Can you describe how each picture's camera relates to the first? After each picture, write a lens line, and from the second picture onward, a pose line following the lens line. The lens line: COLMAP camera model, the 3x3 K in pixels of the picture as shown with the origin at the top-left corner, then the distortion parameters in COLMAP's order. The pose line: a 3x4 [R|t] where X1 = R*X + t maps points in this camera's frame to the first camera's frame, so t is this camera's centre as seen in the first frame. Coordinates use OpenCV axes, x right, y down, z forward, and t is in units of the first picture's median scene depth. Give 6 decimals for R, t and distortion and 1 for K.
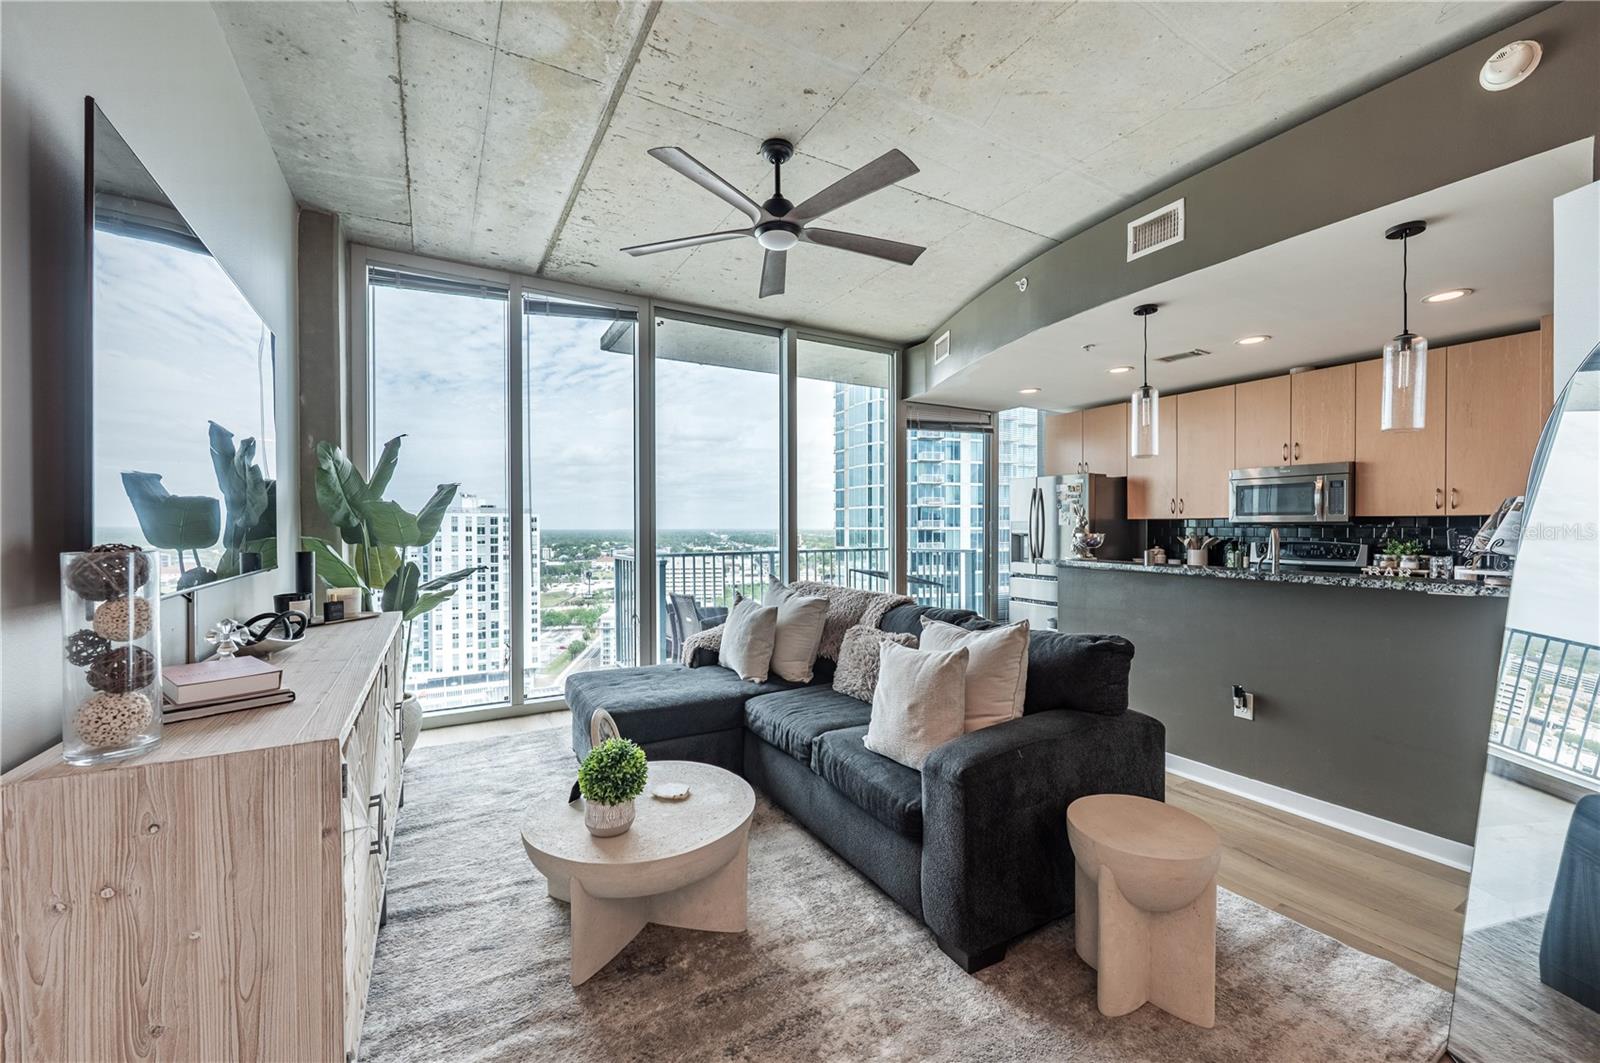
lens RADIAL K [[635.6, 0, 791.2], [0, 635.6, 532.0], [0, 0, 1]] dist [-0.000625, -0.000468]
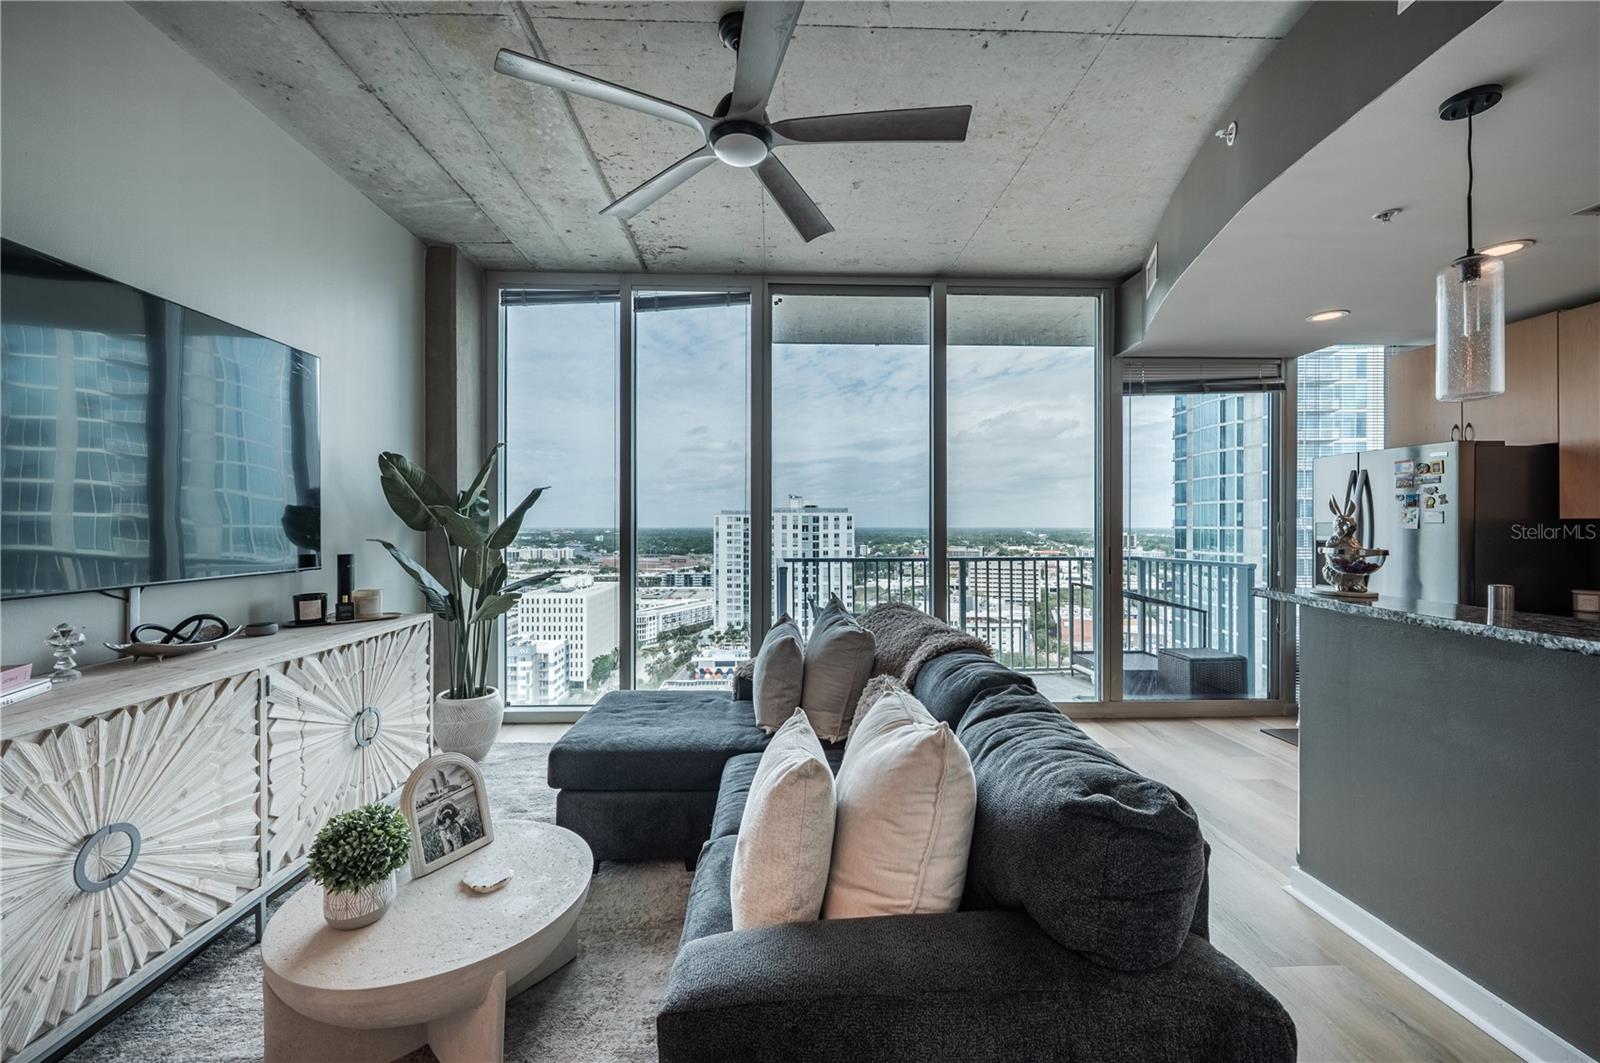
lens RADIAL K [[635.6, 0, 789.1], [0, 635.6, 526.1], [0, 0, 1]] dist [-0.000625, -0.000468]
pose [[0.882621, 0.002725, -0.470078, 0.184060], [-0.005745, 0.999971, -0.004989, -0.006922], [0.470051, 0.007104, 0.882611, 0.178476]]
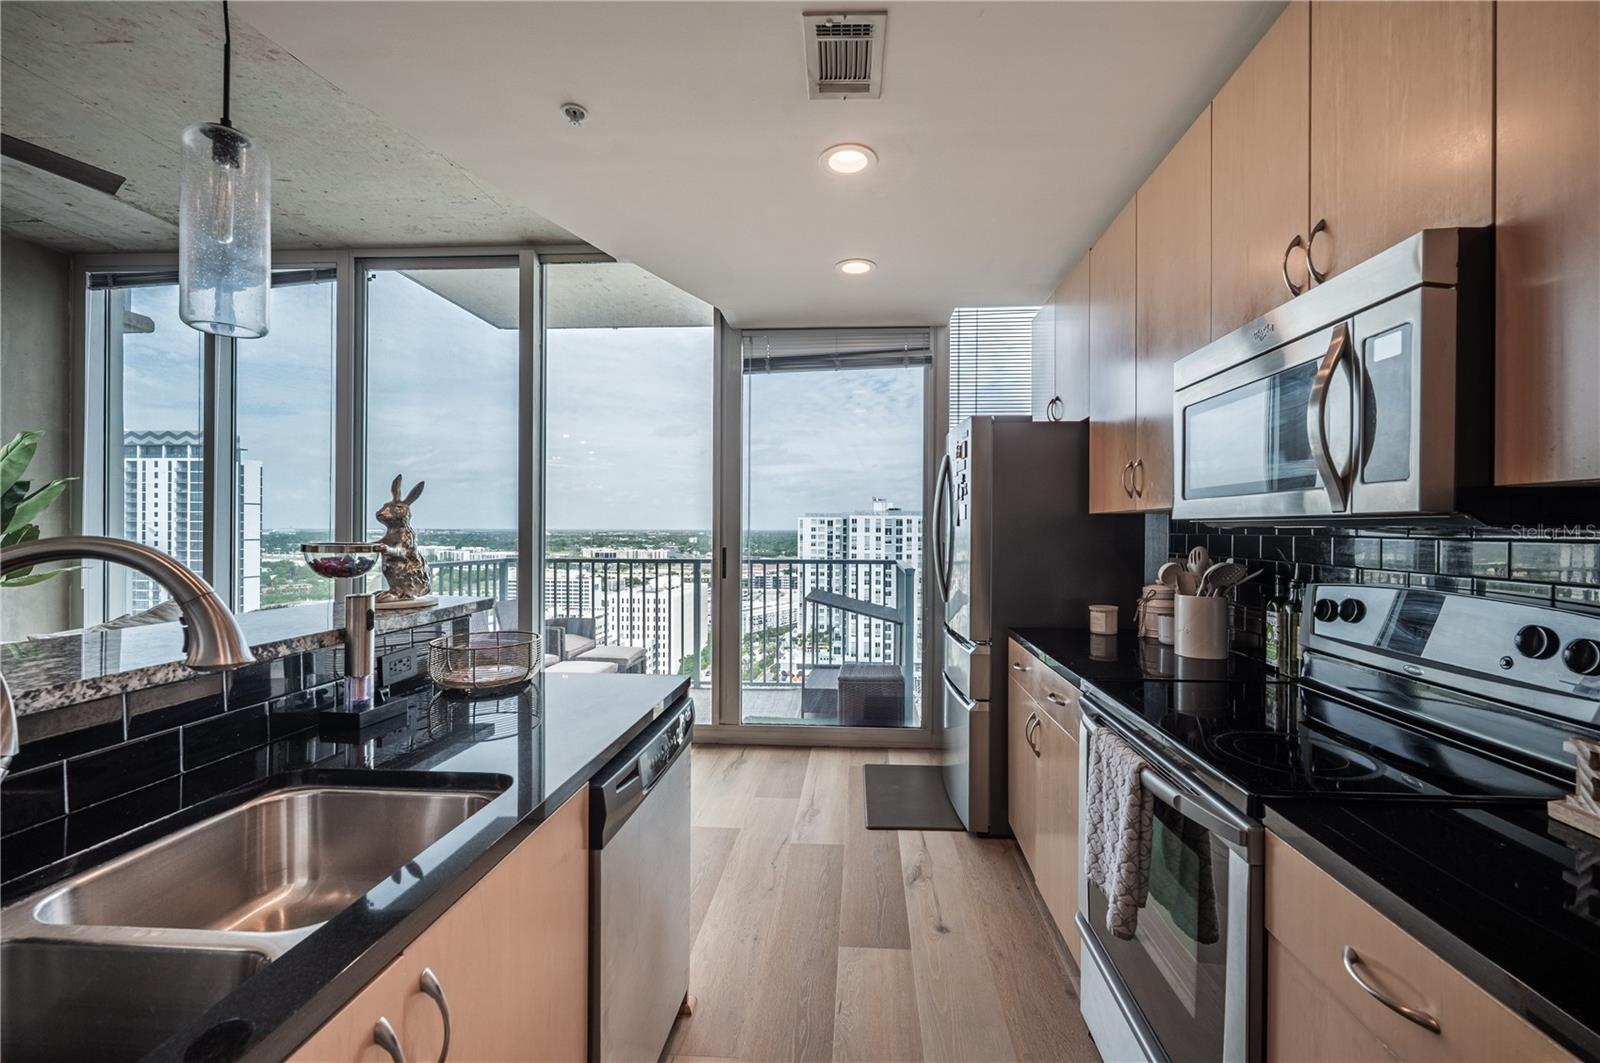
lens RADIAL K [[635.6, 0, 817.6], [0, 635.6, 532.0], [0, 0, 1]] dist [-0.000625, -0.000468]
pose [[0.832343, 0.011008, -0.554151, 0.591041], [-0.012805, 0.999918, 0.000630, -0.006043], [0.554113, 0.006571, 0.832416, 0.514745]]
